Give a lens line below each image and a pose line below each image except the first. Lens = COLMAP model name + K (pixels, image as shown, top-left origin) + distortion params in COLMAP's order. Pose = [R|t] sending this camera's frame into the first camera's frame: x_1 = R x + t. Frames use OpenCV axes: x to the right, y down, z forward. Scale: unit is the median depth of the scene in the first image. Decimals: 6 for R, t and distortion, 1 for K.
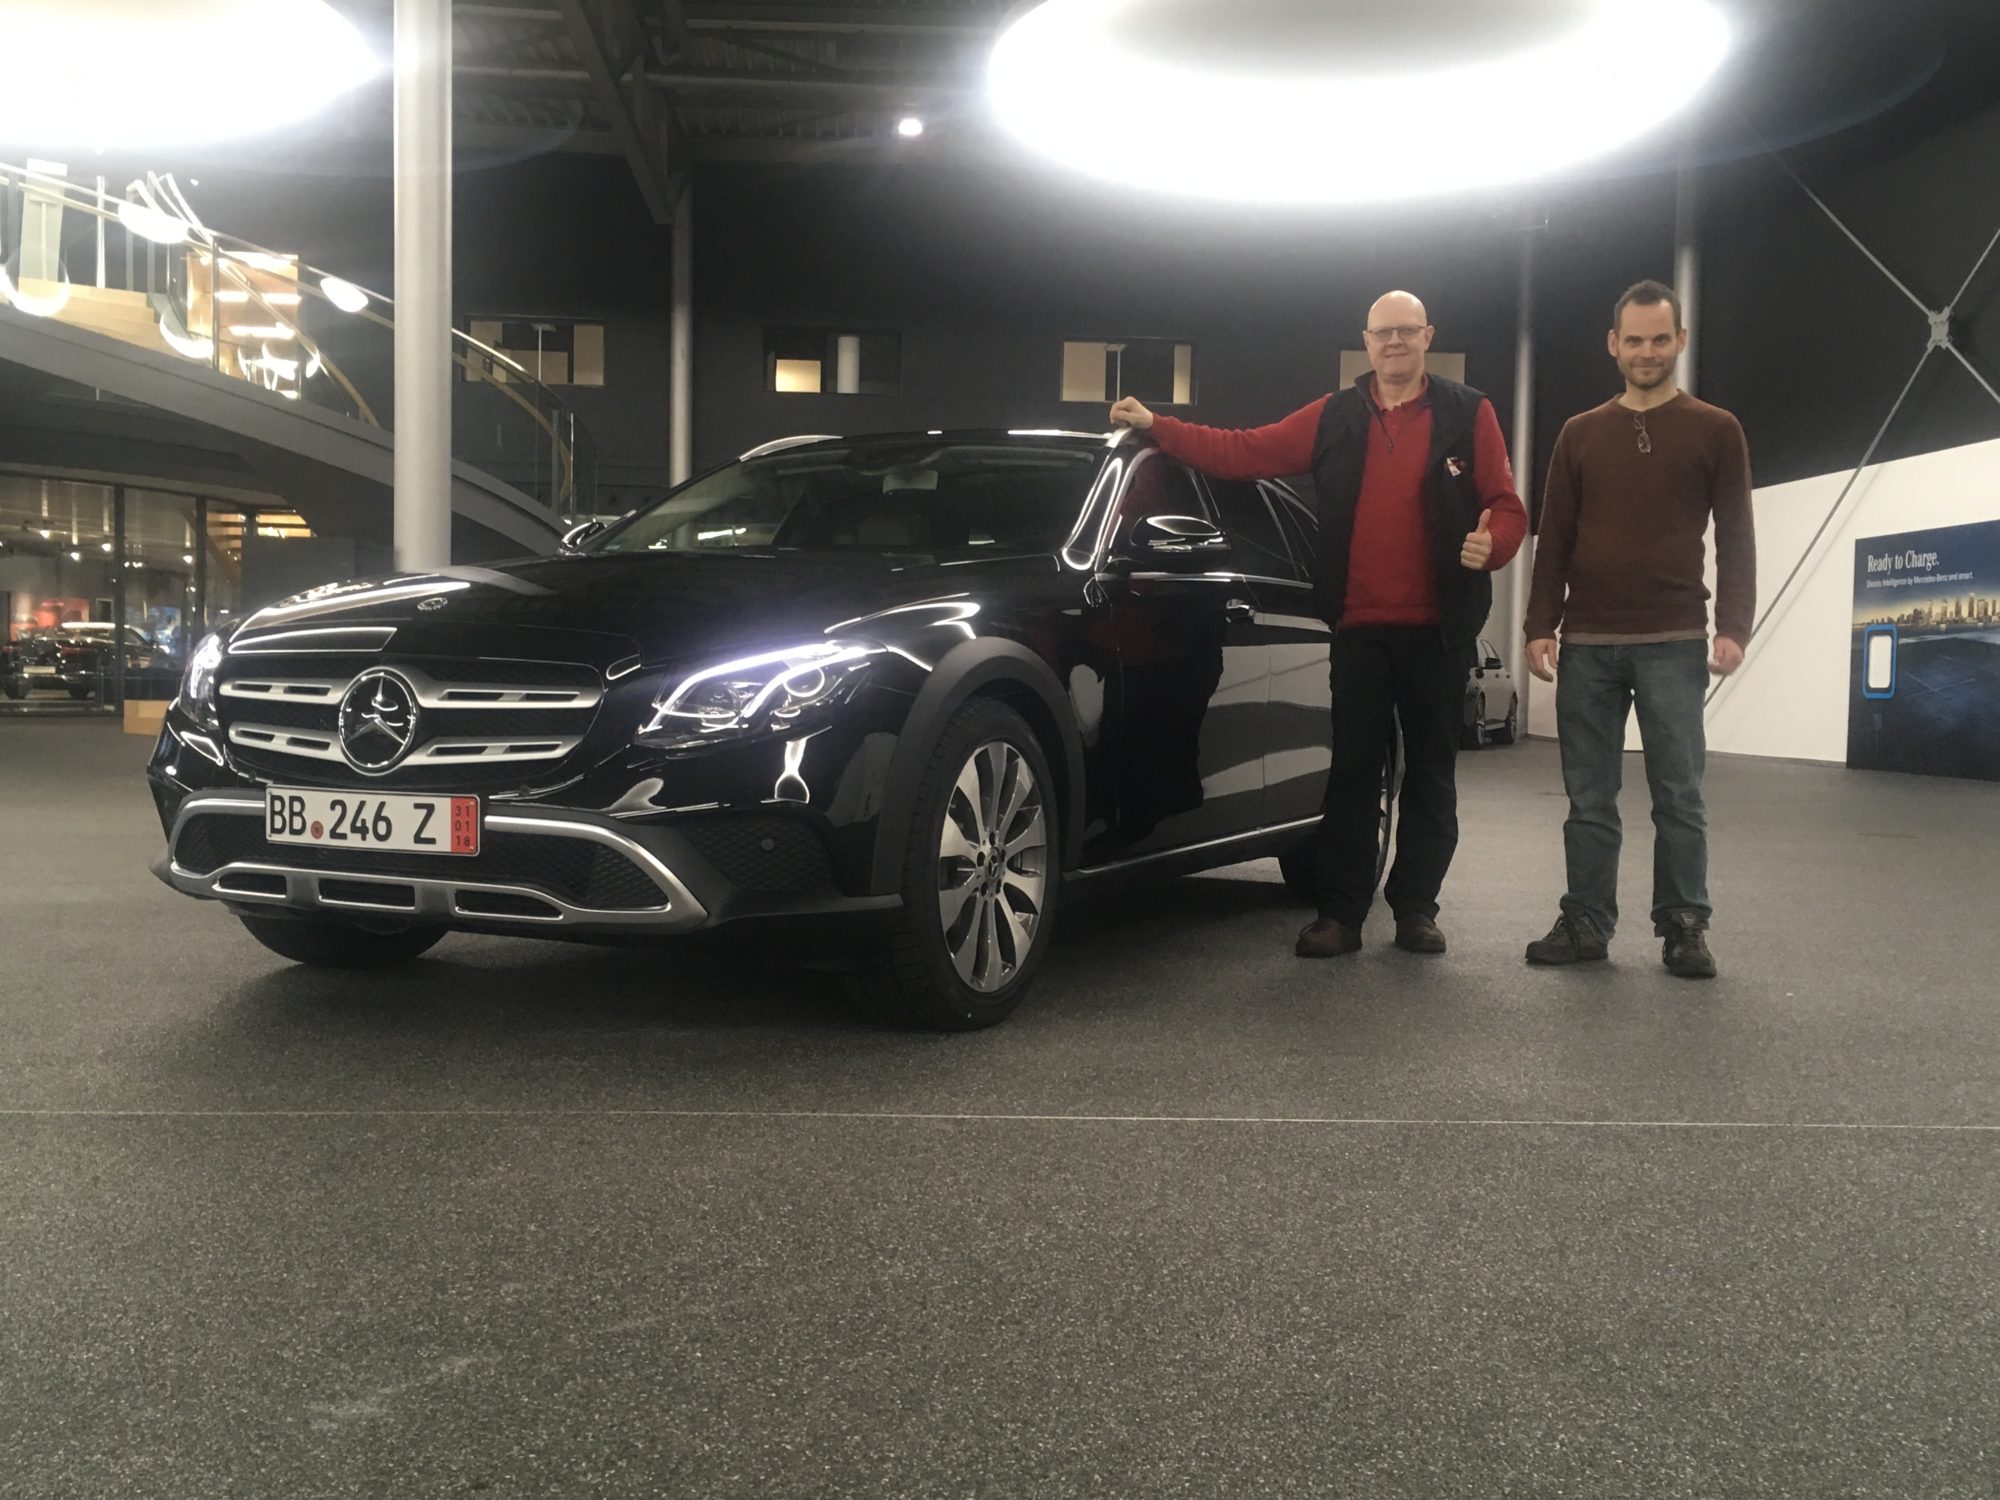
lens RADIAL K [[2006.0, 0, 1000.0], [0, 2006.0, 750.0], [0, 0, 1]] dist [0.058918, -0.015360]
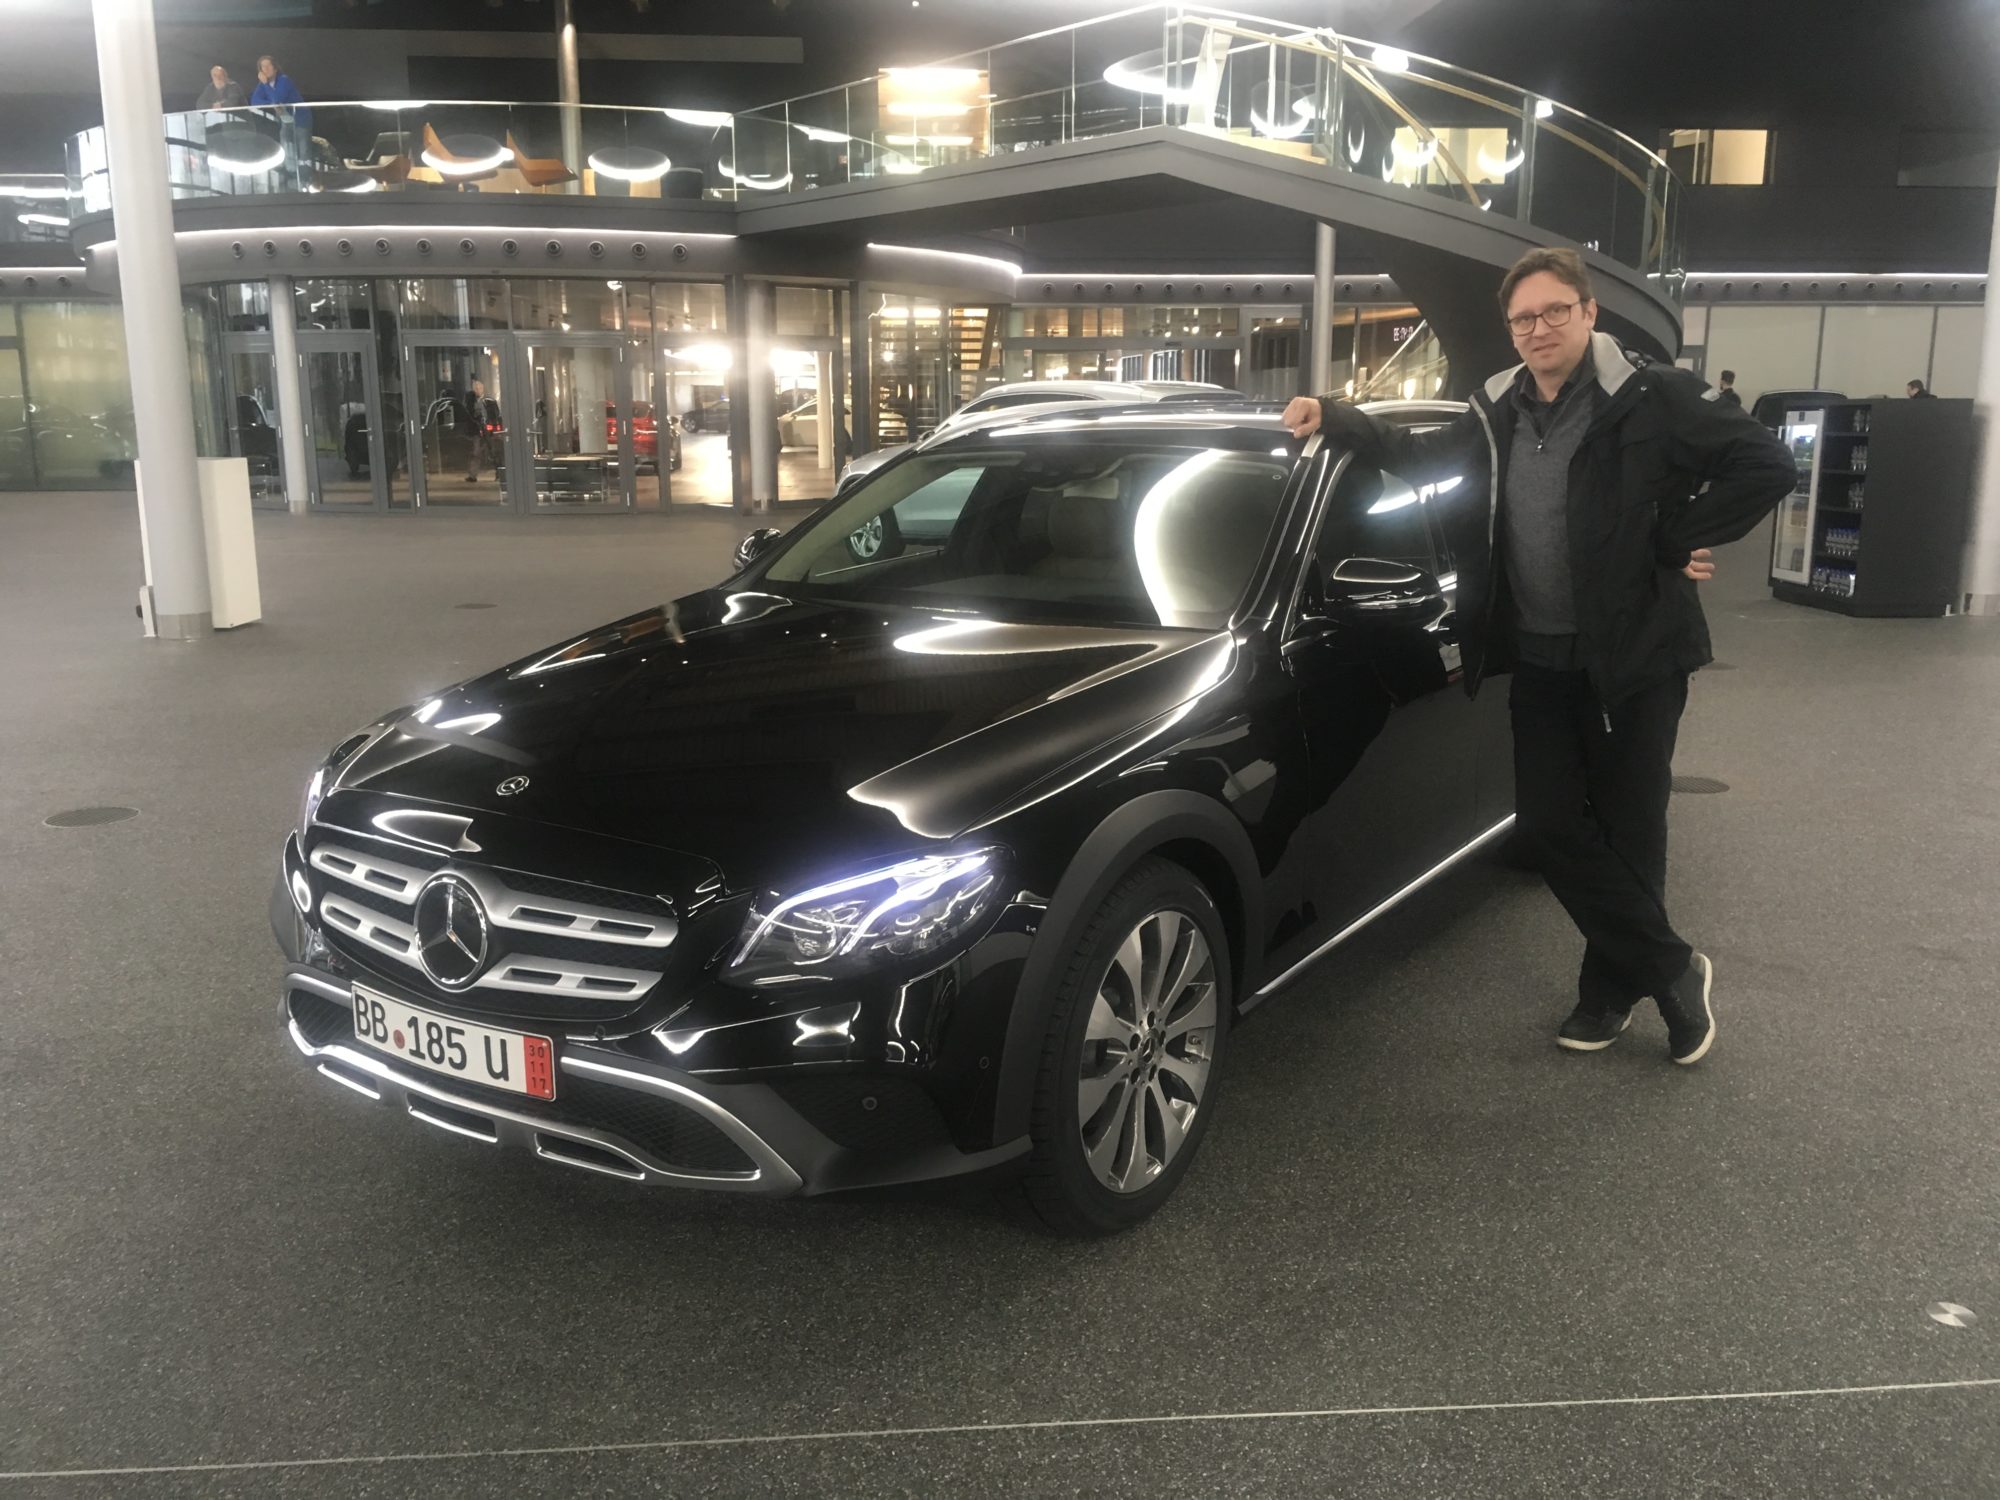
lens RADIAL K [[1703.0, 0, 991.6], [0, 1703.0, 745.1], [0, 0, 1]] dist [0.087624, -0.132371]
pose [[0.989027, 0.007228, -0.147557, 0.040662], [0.015908, 0.987784, 0.155016, -0.209333], [0.146875, -0.155663, 0.976830, 0.301282]]
